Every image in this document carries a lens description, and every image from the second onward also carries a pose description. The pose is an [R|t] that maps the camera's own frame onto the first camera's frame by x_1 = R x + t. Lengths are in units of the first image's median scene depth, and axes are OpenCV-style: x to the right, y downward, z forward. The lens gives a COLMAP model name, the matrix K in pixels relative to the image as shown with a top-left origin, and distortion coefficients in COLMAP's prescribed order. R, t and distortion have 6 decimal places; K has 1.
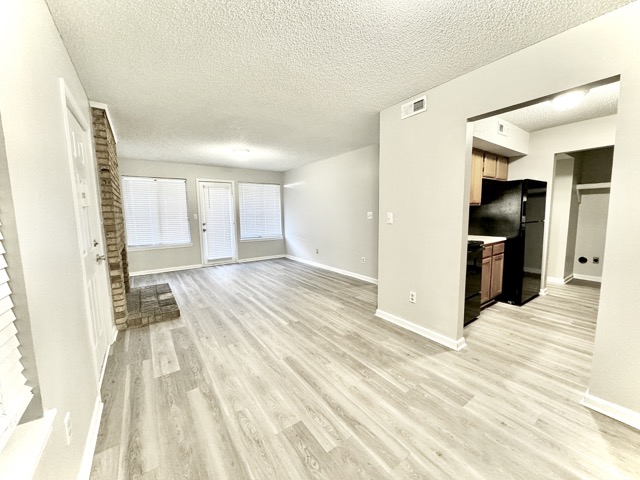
lens RADIAL K [[254.2, 0, 322.5], [0, 254.2, 240.8], [0, 0, 1]] dist [-0.001216, -0.000946]
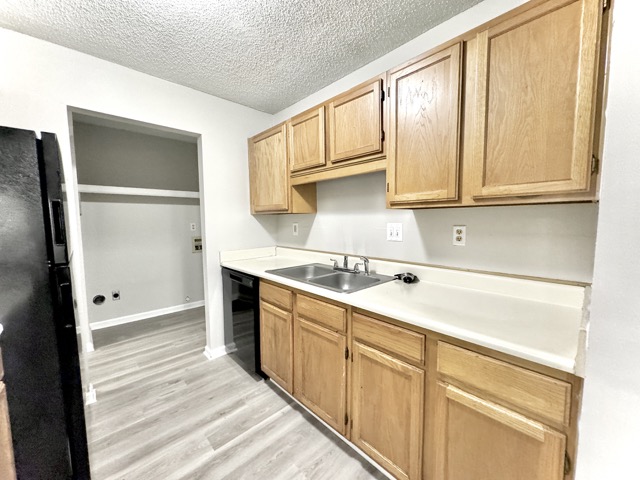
lens RADIAL K [[254.2, 0, 319.3], [0, 254.2, 239.6], [0, 0, 1]] dist [-0.001216, -0.000946]
pose [[-0.142446, -0.059244, 0.988028, 0.394120], [0.116318, 0.990288, 0.076150, -0.085791], [-0.982944, 0.125773, -0.134172, 0.671158]]
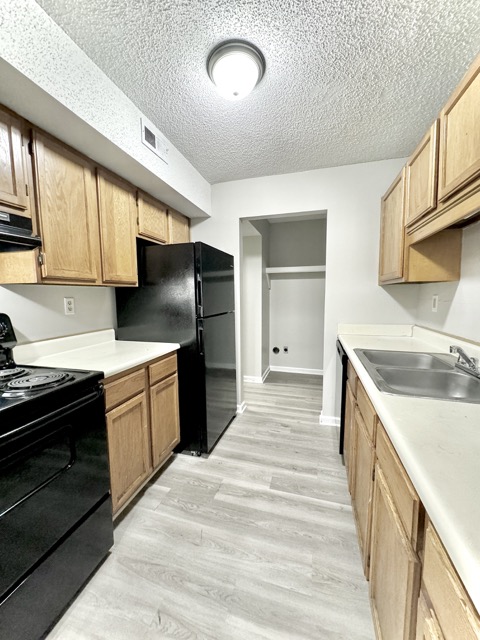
lens RADIAL K [[254.2, 0, 239.4], [0, 254.2, 320.2], [0, 0, 1]] dist [-0.001216, -0.000946]
pose [[0.788132, -0.050427, 0.613438, 0.480595], [0.062226, 0.998060, 0.002098, -0.059042], [-0.612353, 0.036519, 0.789740, 0.463328]]
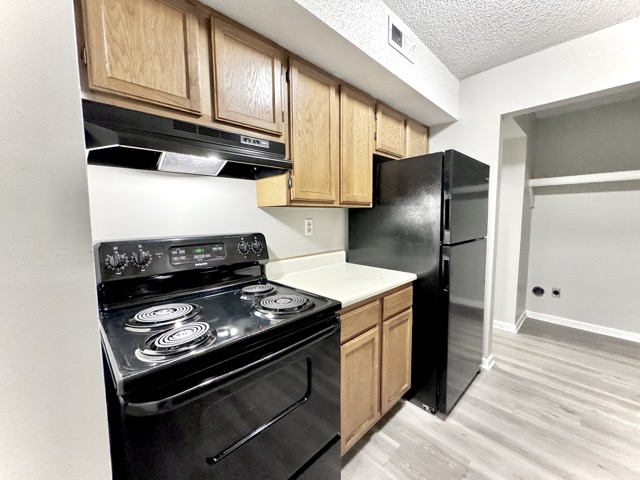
lens RADIAL K [[254.2, 0, 320.9], [0, 254.2, 239.7], [0, 0, 1]] dist [-0.001216, -0.000946]
pose [[0.989776, -0.004222, 0.142565, 0.474443], [0.007051, 0.999788, -0.019339, -0.070860], [-0.142454, 0.020146, 0.989596, 0.545365]]
